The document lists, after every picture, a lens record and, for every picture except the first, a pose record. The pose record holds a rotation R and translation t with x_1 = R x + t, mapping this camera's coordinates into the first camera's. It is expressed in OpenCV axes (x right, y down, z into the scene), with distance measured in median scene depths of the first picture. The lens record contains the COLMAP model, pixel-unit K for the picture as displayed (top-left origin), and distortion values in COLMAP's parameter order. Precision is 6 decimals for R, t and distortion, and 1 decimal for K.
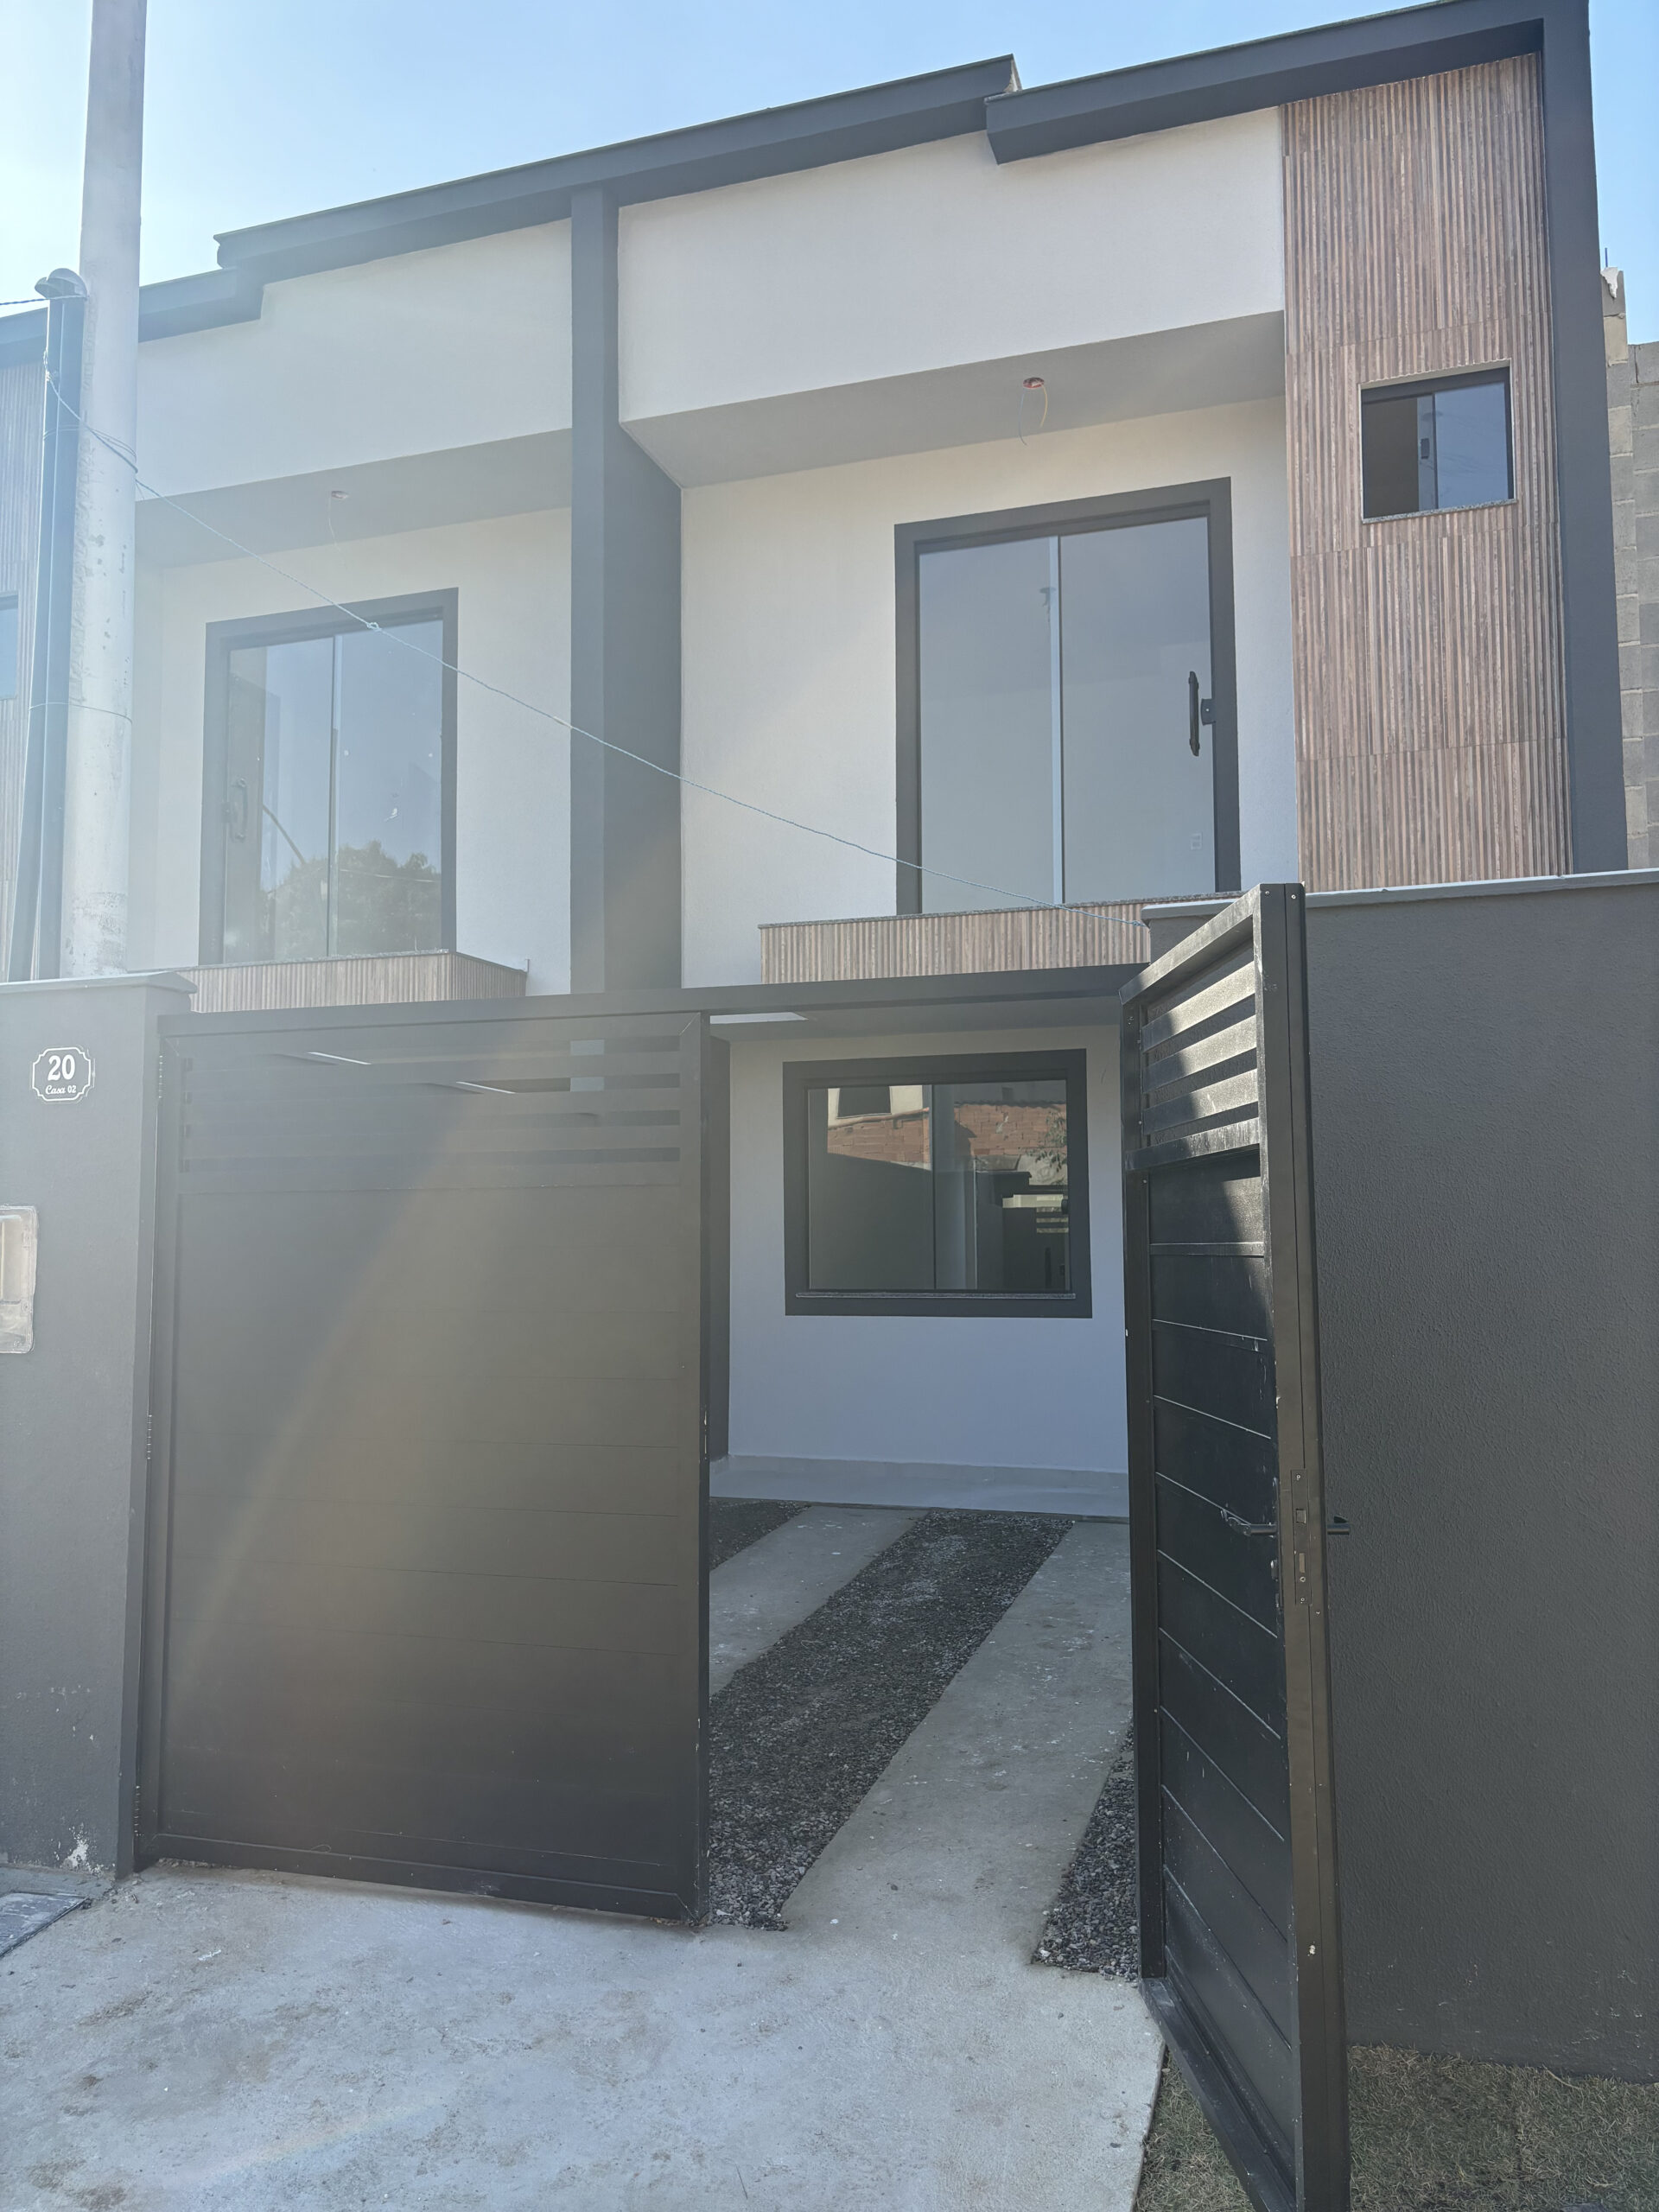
lens RADIAL K [[1687.0, 0, 820.6], [0, 1687.0, 1118.9], [0, 0, 1]] dist [0.042417, -0.023321]
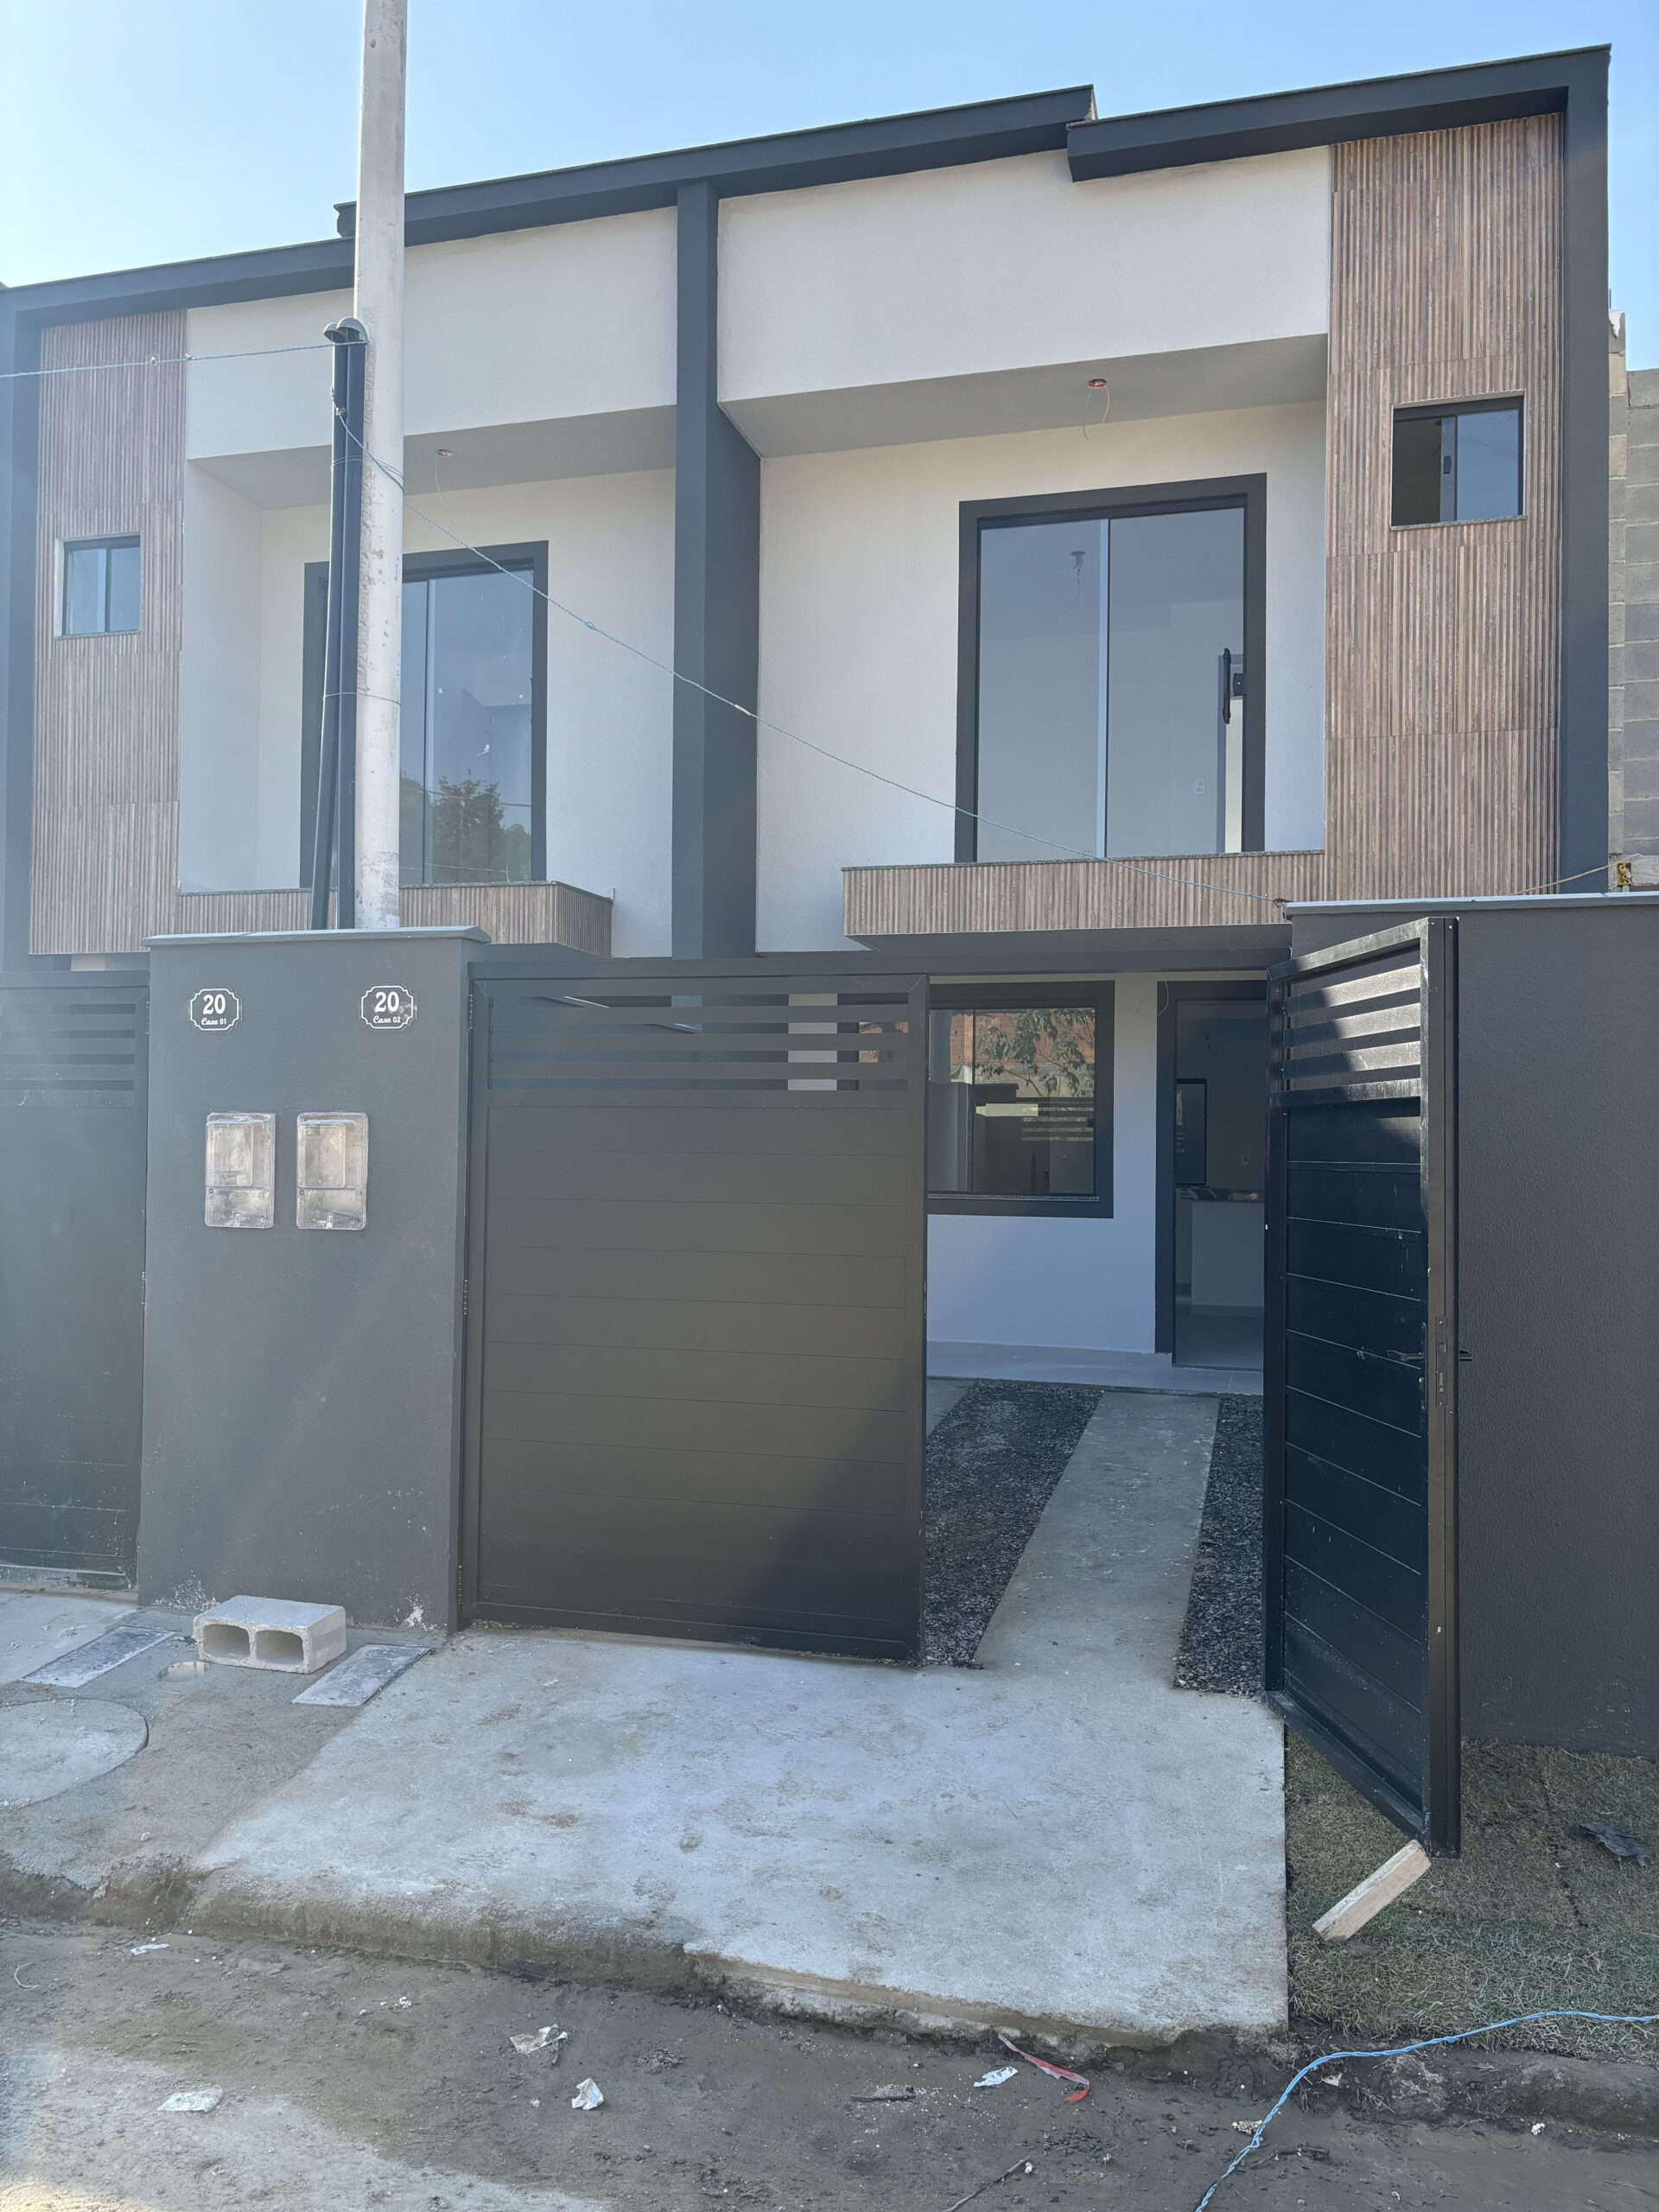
lens RADIAL K [[1687.0, 0, 809.6], [0, 1687.0, 1120.3], [0, 0, 1]] dist [0.042417, -0.023321]
pose [[0.998988, 0.017962, 0.041239, -0.113214], [-0.020400, 0.998022, 0.059461, -0.014210], [-0.040089, -0.060242, 0.997378, -0.151319]]
